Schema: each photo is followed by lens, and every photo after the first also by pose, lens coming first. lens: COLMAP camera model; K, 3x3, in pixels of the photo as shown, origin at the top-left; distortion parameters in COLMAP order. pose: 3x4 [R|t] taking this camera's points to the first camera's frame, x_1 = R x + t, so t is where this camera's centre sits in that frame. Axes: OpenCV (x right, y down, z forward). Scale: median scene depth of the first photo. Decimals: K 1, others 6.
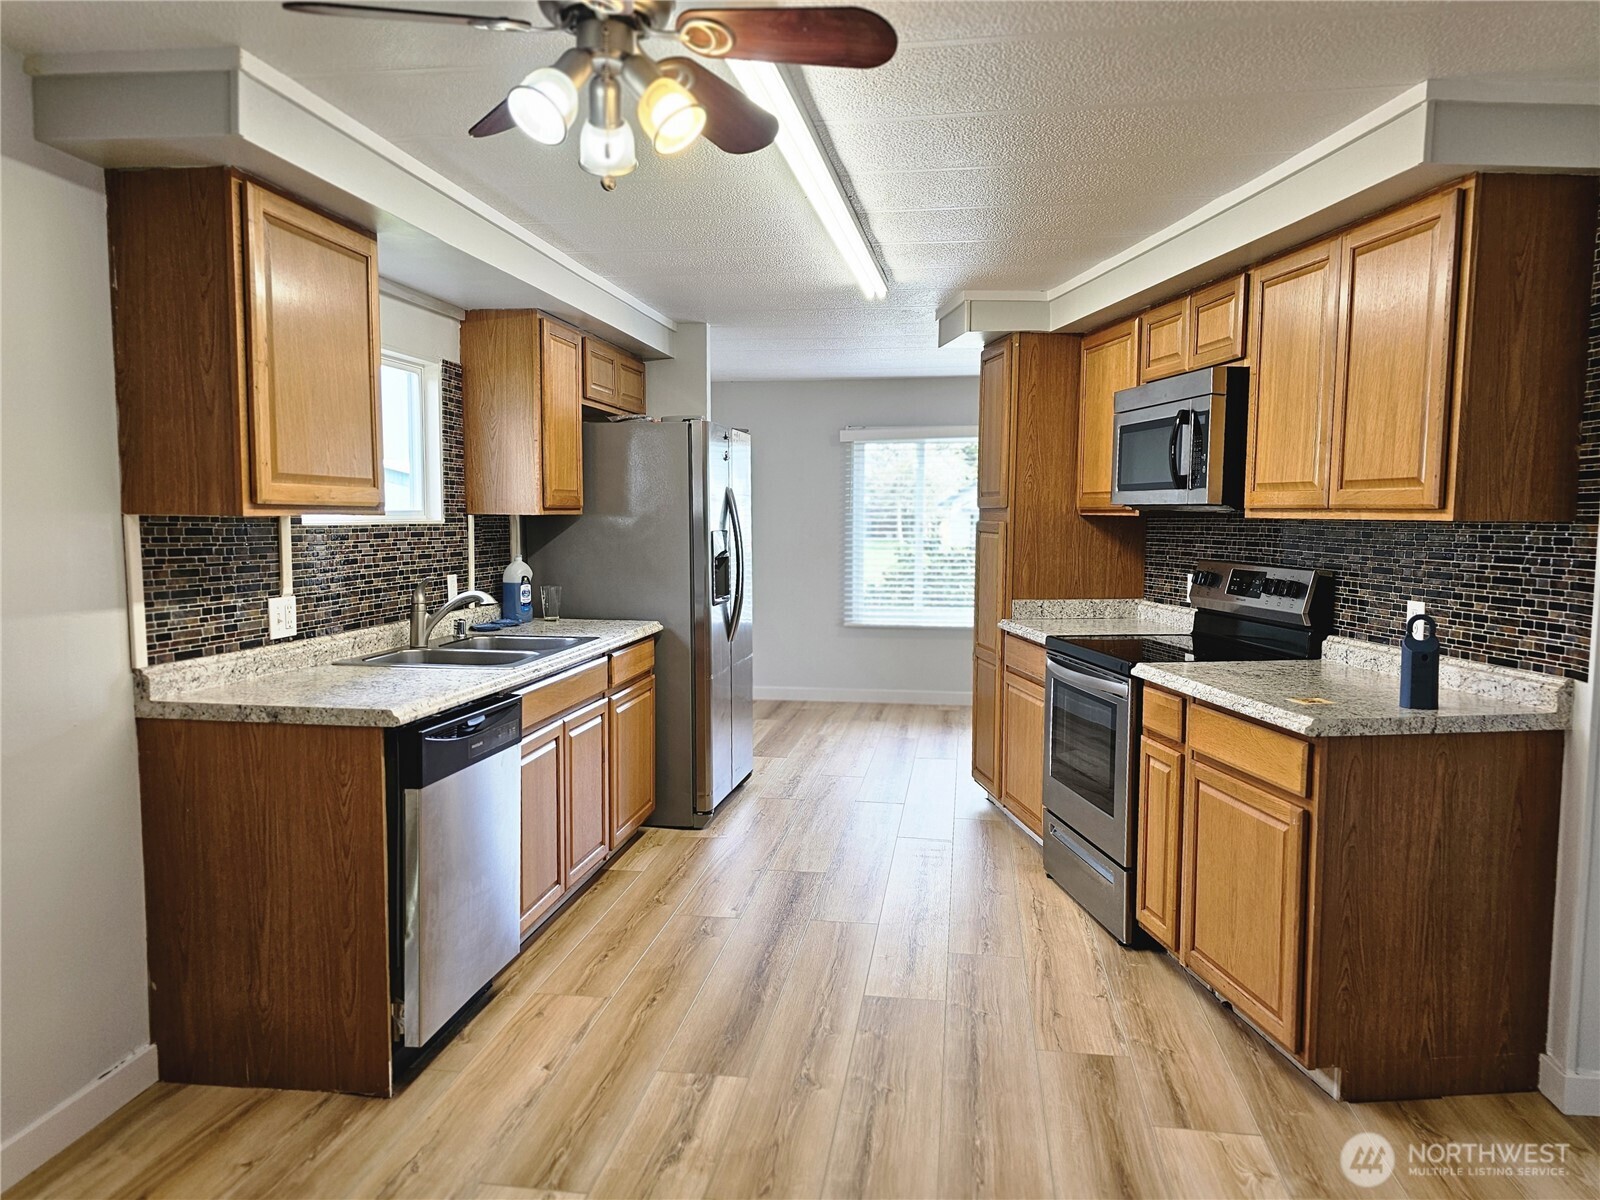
lens RADIAL K [[1117.3, 0, 805.7], [0, 1117.3, 600.2], [0, 0, 1]] dist [0.098746, -0.068830]
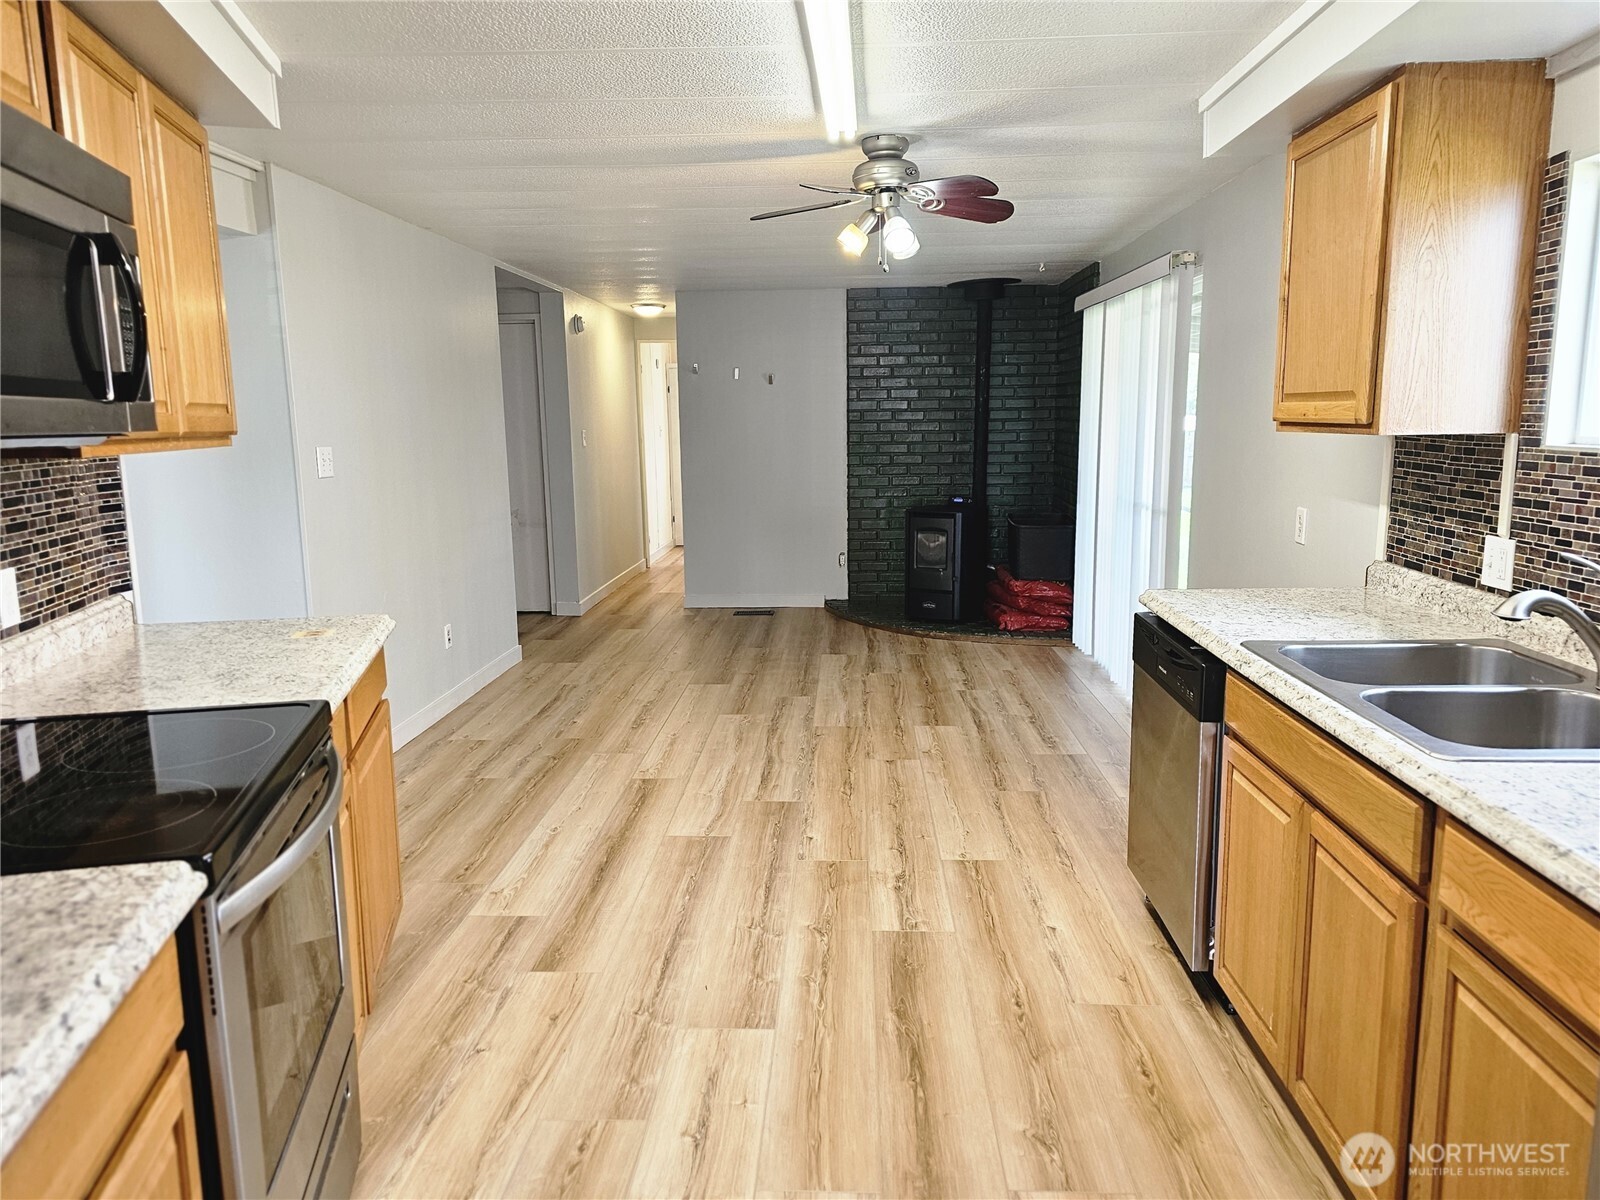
lens RADIAL K [[1117.3, 0, 805.7], [0, 1117.3, 600.2], [0, 0, 1]] dist [0.098746, -0.068830]
pose [[-0.994916, 0.023938, -0.097819, 0.100730], [-0.000257, 0.970730, 0.240172, -0.149171], [0.100705, 0.238976, -0.965789, 1.695197]]
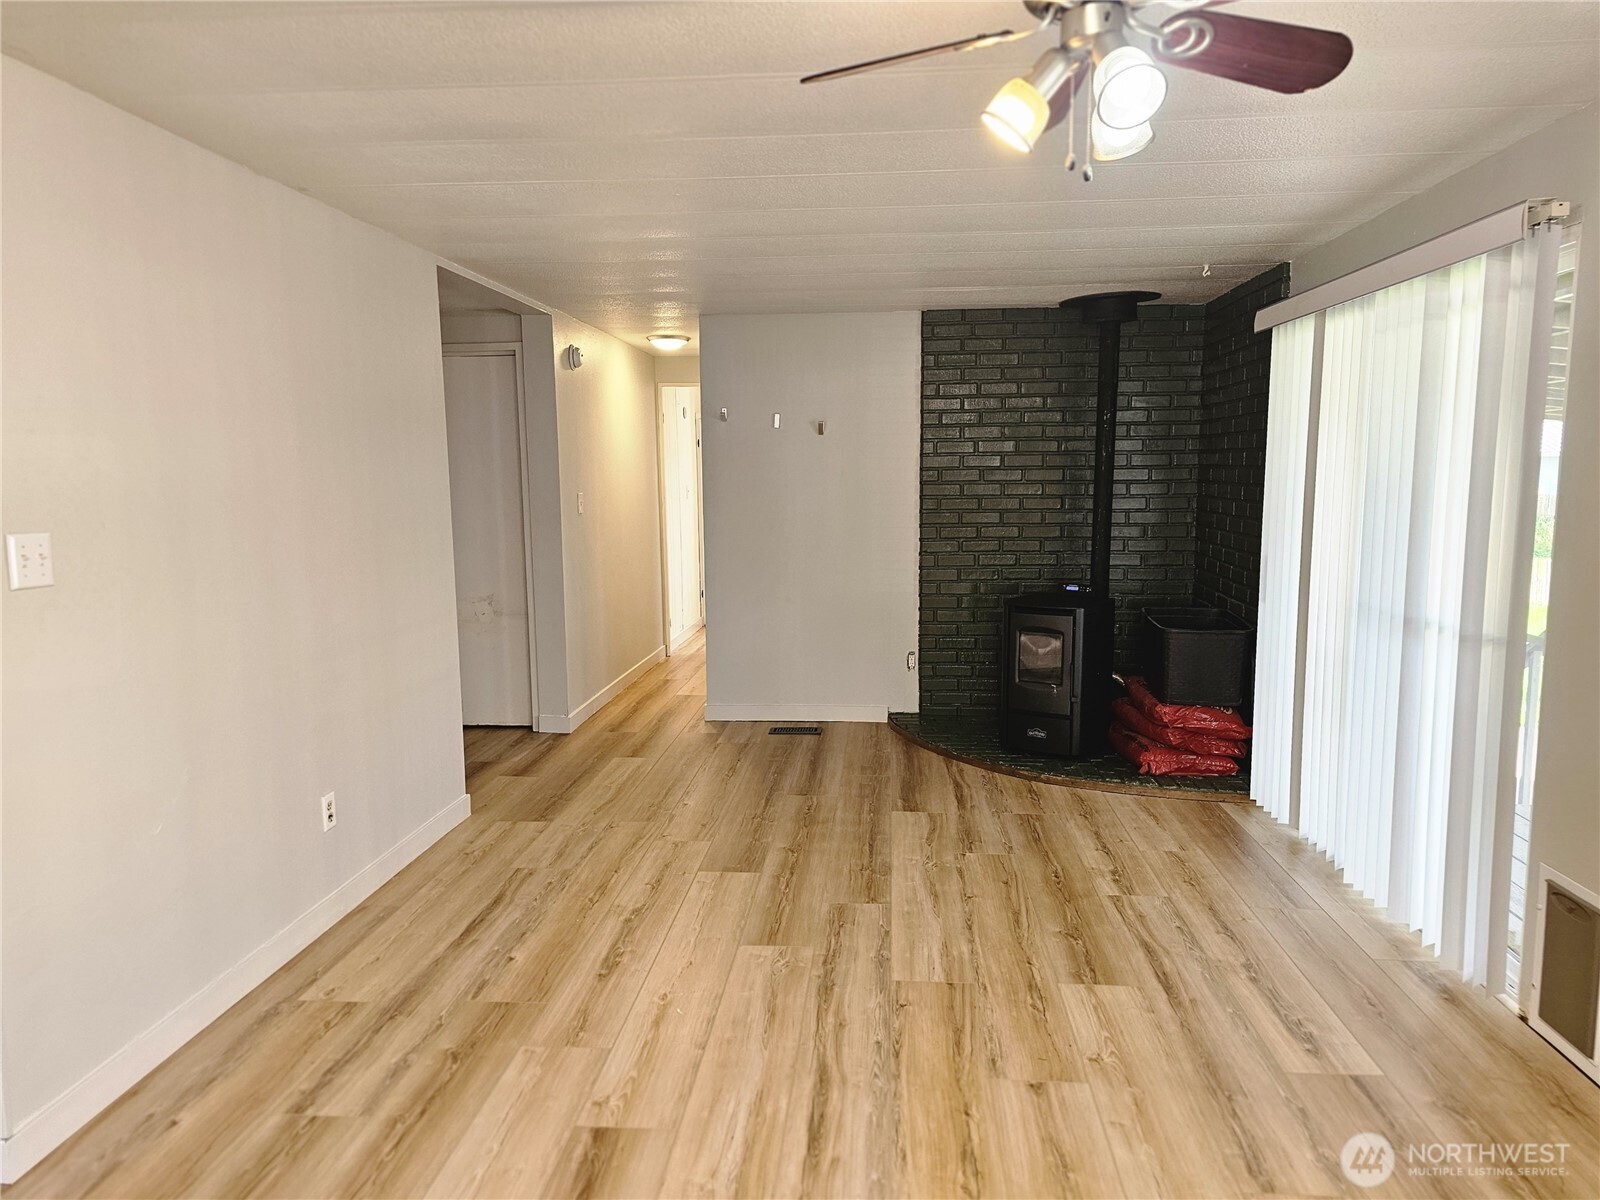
lens RADIAL K [[1051.6, 0, 805.8], [0, 1051.6, 596.9], [0, 0, 1]] dist [0.059411, -0.043045]
pose [[-0.997962, 0.011438, -0.062775, 0.073477], [-0.001140, 0.980451, 0.196761, -0.109982], [0.063799, 0.196432, -0.978440, 1.149917]]
